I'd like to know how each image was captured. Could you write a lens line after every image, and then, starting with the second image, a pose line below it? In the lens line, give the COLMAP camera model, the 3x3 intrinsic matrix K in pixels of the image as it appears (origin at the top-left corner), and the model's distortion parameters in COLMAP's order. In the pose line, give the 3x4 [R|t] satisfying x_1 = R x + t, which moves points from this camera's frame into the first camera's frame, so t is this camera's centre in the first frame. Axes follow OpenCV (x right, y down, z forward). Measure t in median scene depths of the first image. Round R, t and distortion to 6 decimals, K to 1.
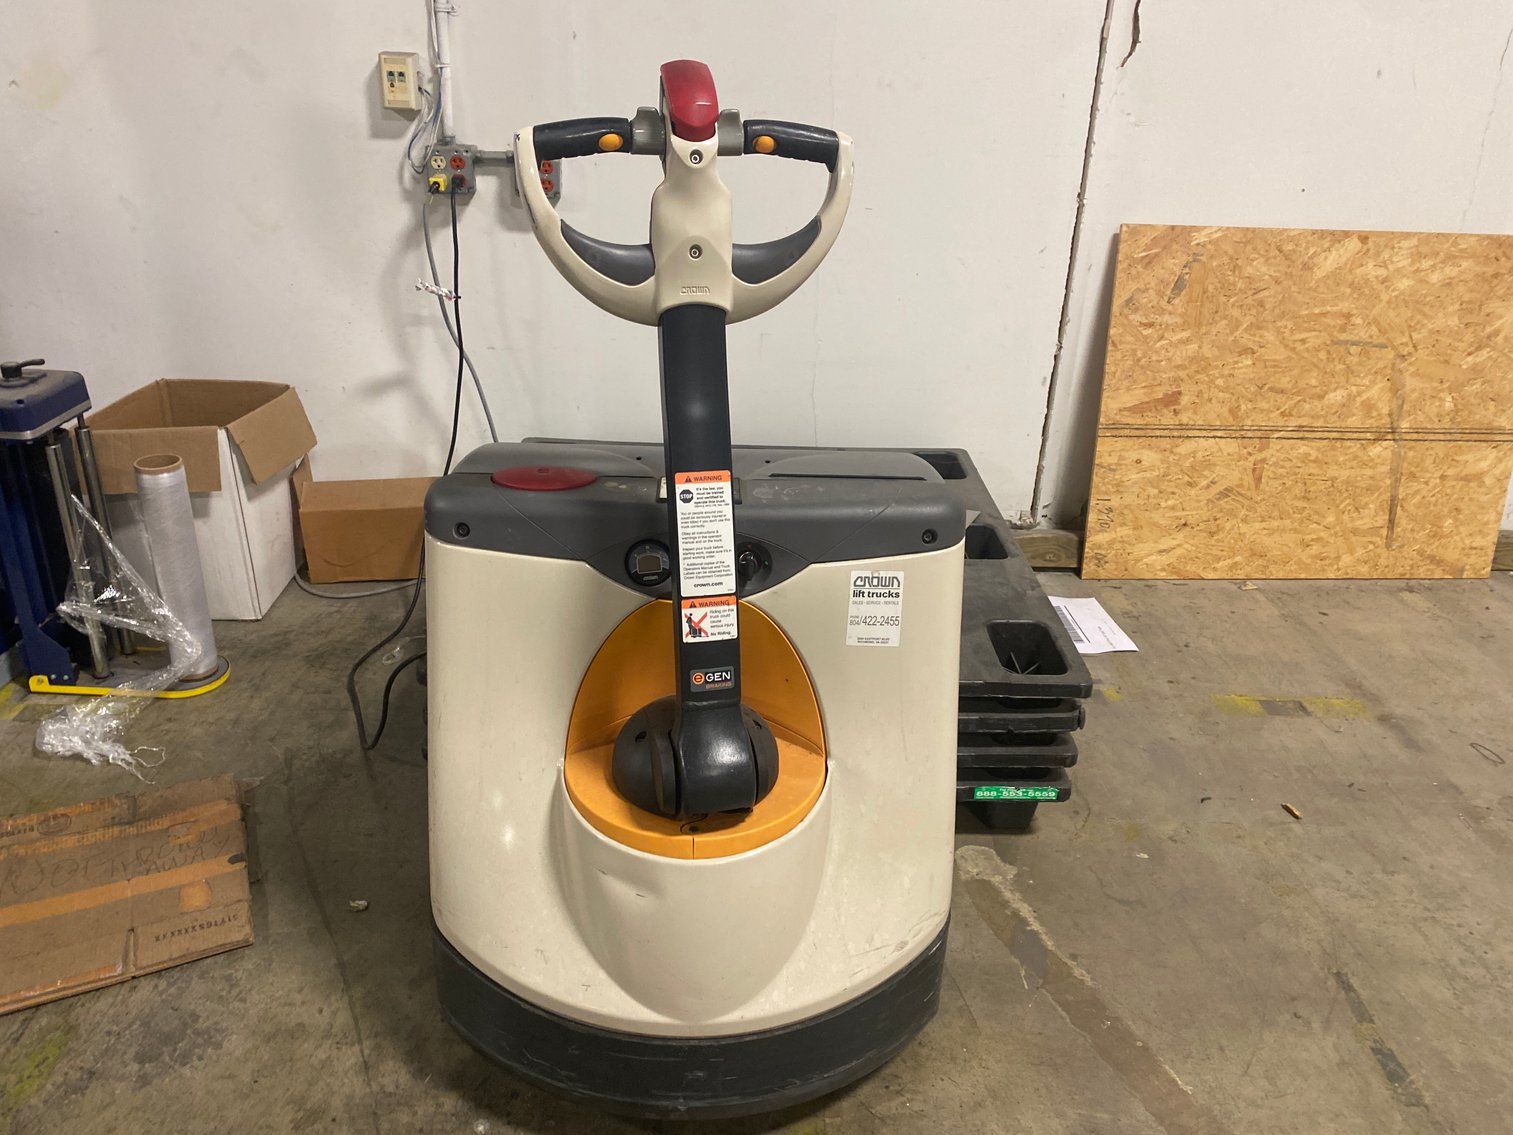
lens RADIAL K [[1180.0, 0, 756.5], [0, 1180.0, 567.5], [0, 0, 1]] dist [0.013720, -0.014081]
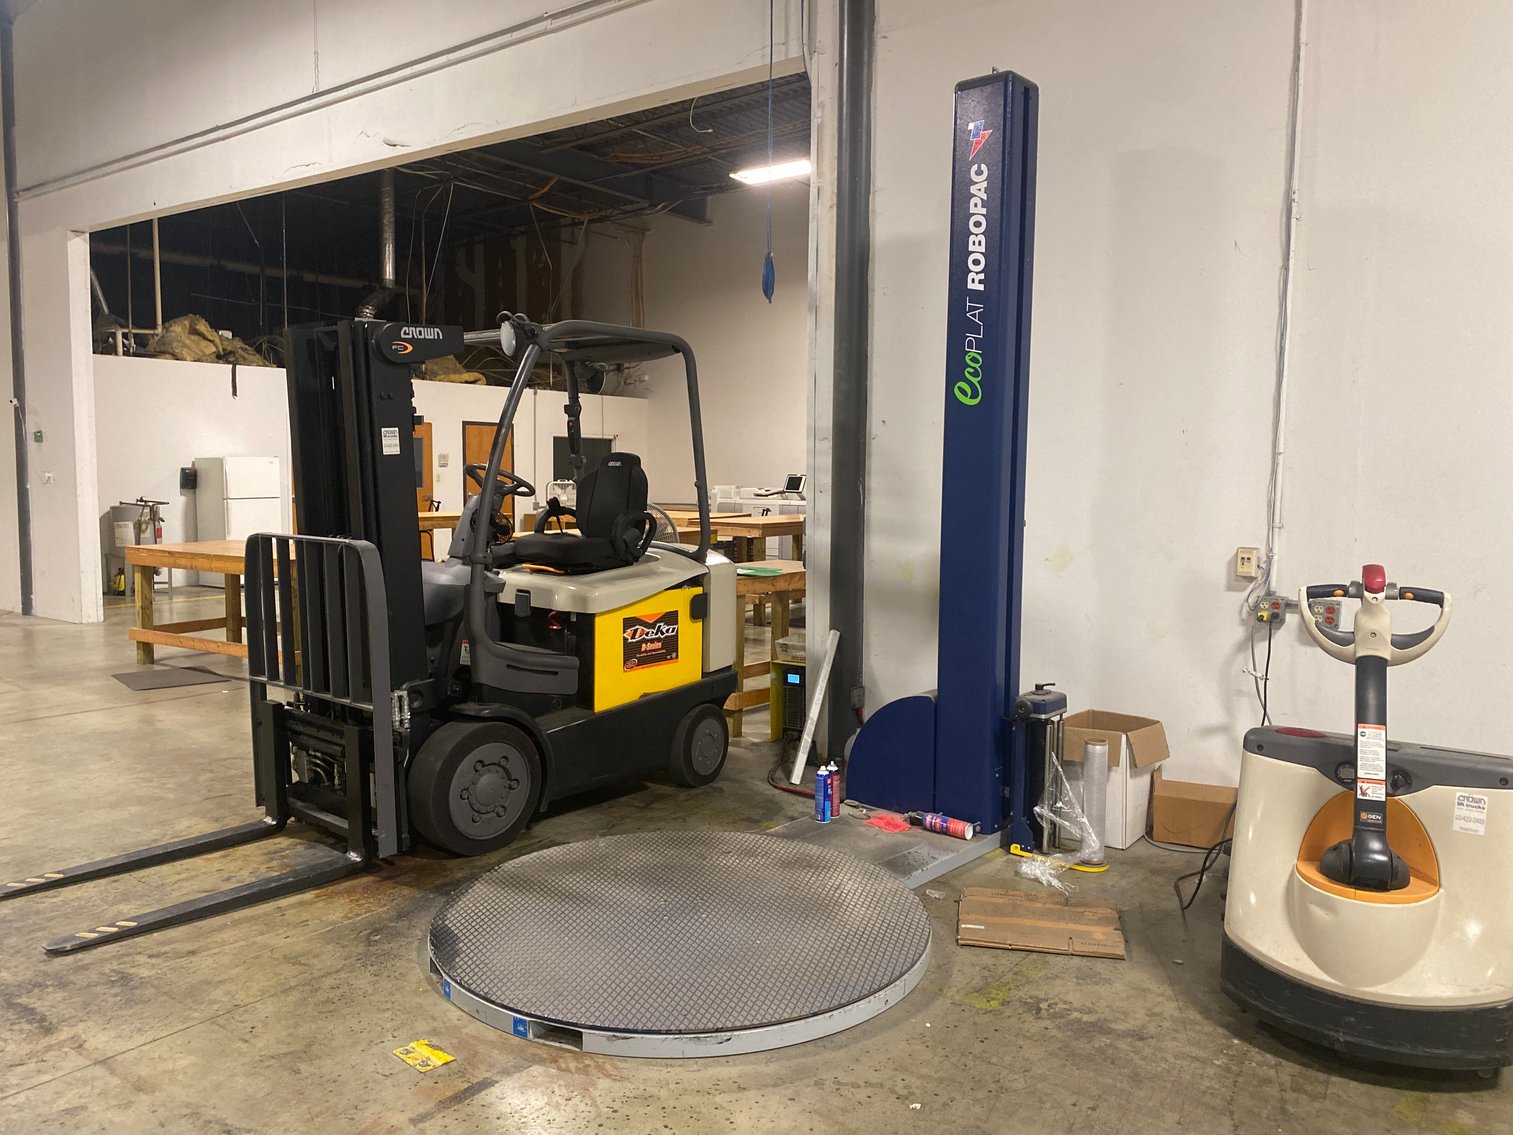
lens RADIAL K [[1180.0, 0, 756.5], [0, 1180.0, 567.5], [0, 0, 1]] dist [0.013720, -0.014081]
pose [[0.796860, 0.020289, -0.603823, 0.249700], [-0.237528, 0.929476, -0.282232, 0.369793], [0.555513, 0.368325, 0.745481, -0.987019]]
